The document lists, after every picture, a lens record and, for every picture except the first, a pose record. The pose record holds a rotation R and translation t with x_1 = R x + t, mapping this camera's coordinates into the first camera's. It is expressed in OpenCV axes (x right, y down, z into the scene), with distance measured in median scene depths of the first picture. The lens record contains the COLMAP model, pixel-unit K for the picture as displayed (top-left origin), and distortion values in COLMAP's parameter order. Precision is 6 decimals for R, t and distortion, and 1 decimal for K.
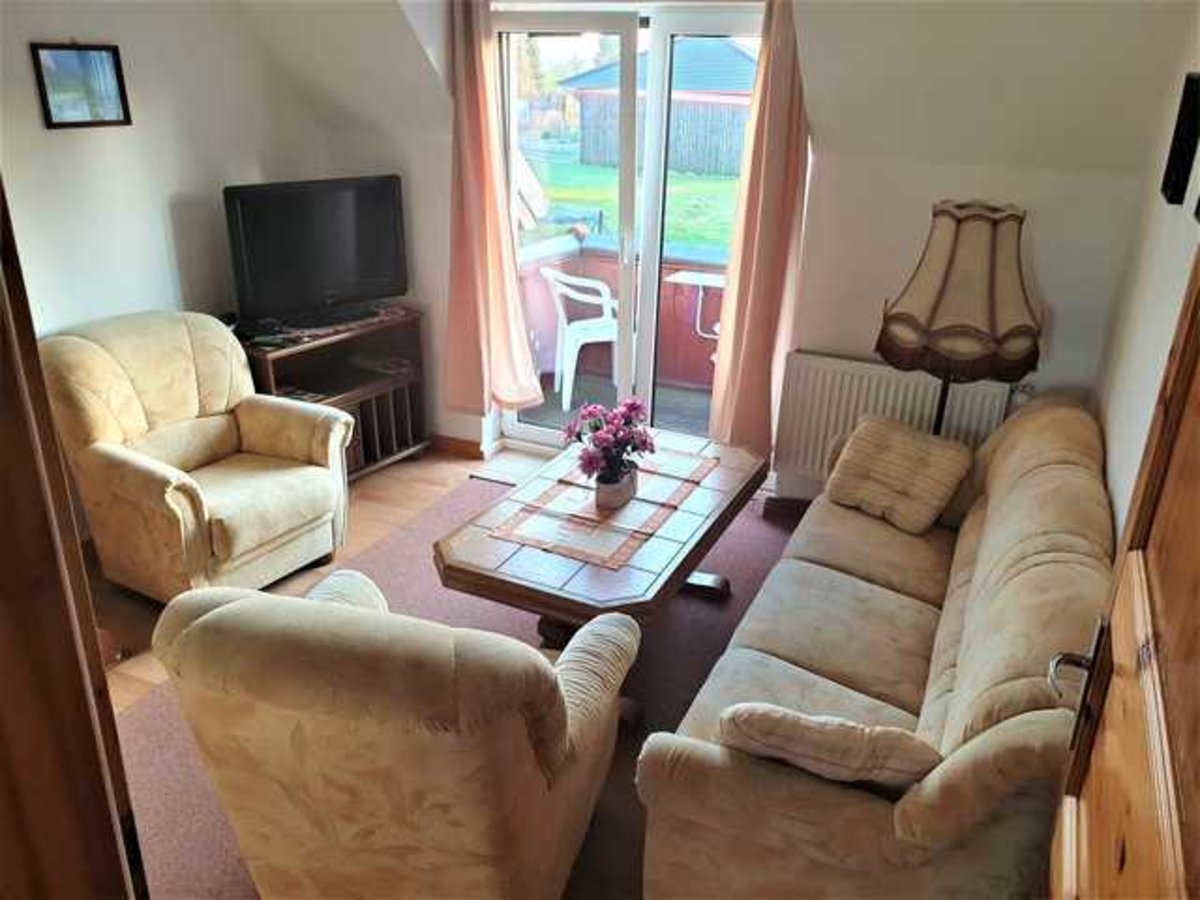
lens RADIAL K [[943.8, 0, 603.8], [0, 943.8, 453.5], [0, 0, 1]] dist [0.011035, -0.004166]
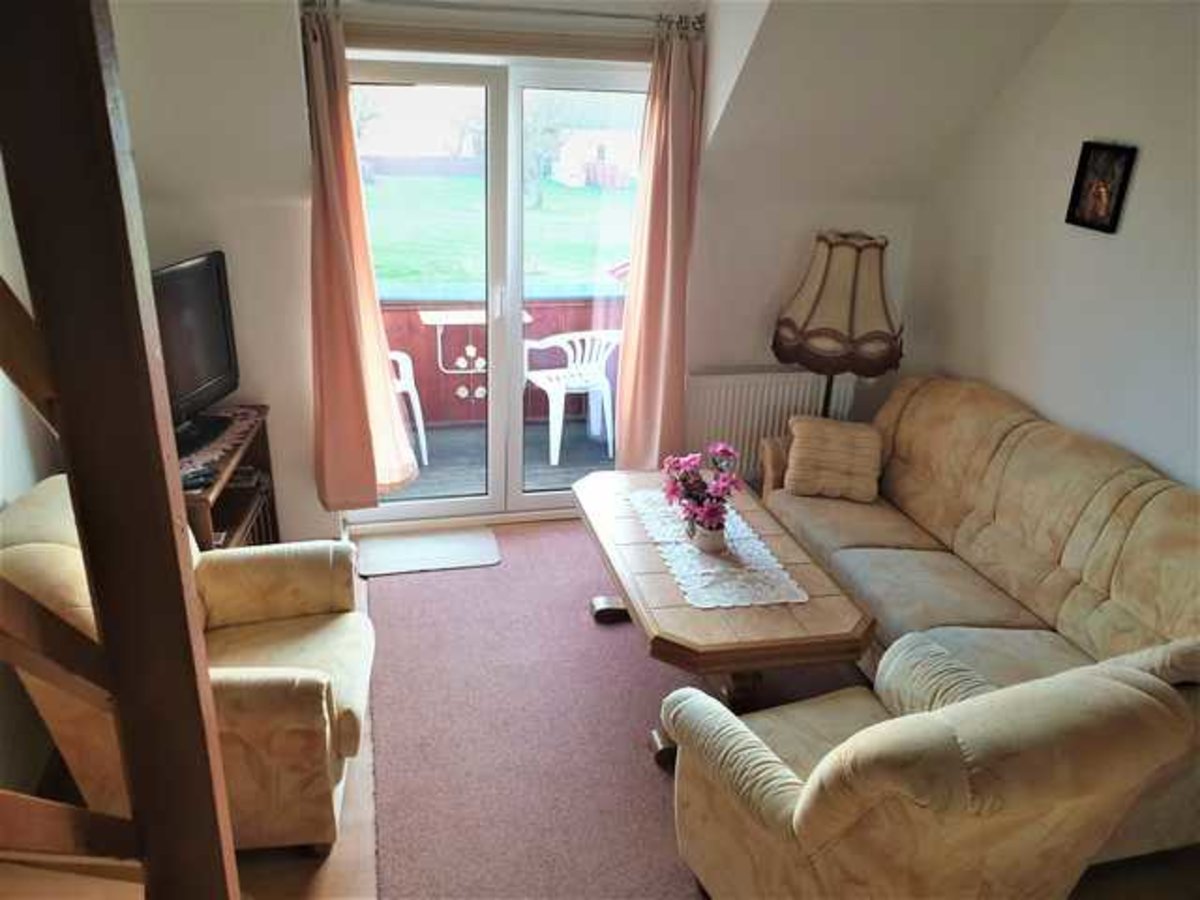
lens RADIAL K [[940.3, 0, 603.3], [0, 940.3, 434.5], [0, 0, 1]] dist [0.027034, -0.009219]
pose [[0.772640, -0.215738, 0.597063, -0.629626], [0.221428, 0.973006, 0.065035, -0.152822], [-0.594976, 0.081958, 0.799554, 0.210517]]
